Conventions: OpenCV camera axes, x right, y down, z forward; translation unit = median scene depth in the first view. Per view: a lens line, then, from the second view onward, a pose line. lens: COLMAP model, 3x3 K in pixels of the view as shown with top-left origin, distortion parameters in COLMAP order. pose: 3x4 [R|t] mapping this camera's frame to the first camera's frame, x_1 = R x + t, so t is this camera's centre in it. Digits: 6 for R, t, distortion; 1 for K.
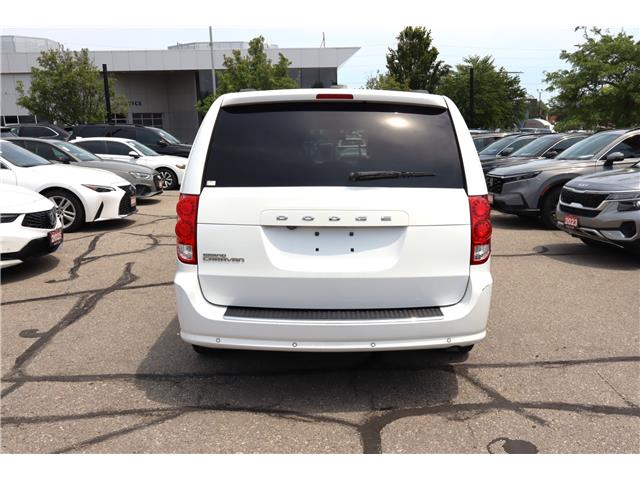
lens RADIAL K [[578.6, 0, 330.2], [0, 578.6, 242.6], [0, 0, 1]] dist [0.000324, 0.001939]
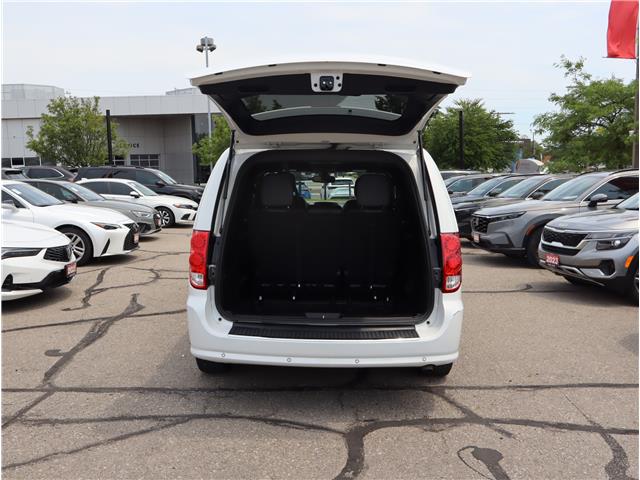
lens RADIAL K [[569.9, 0, 286.7], [0, 569.9, 238.3], [0, 0, 1]] dist [-0.008335, -0.006031]
pose [[0.998216, 0.006070, -0.059396, 0.000188], [-0.010459, 0.997213, -0.073869, 0.013043], [0.058782, 0.074358, 0.995498, -0.111387]]
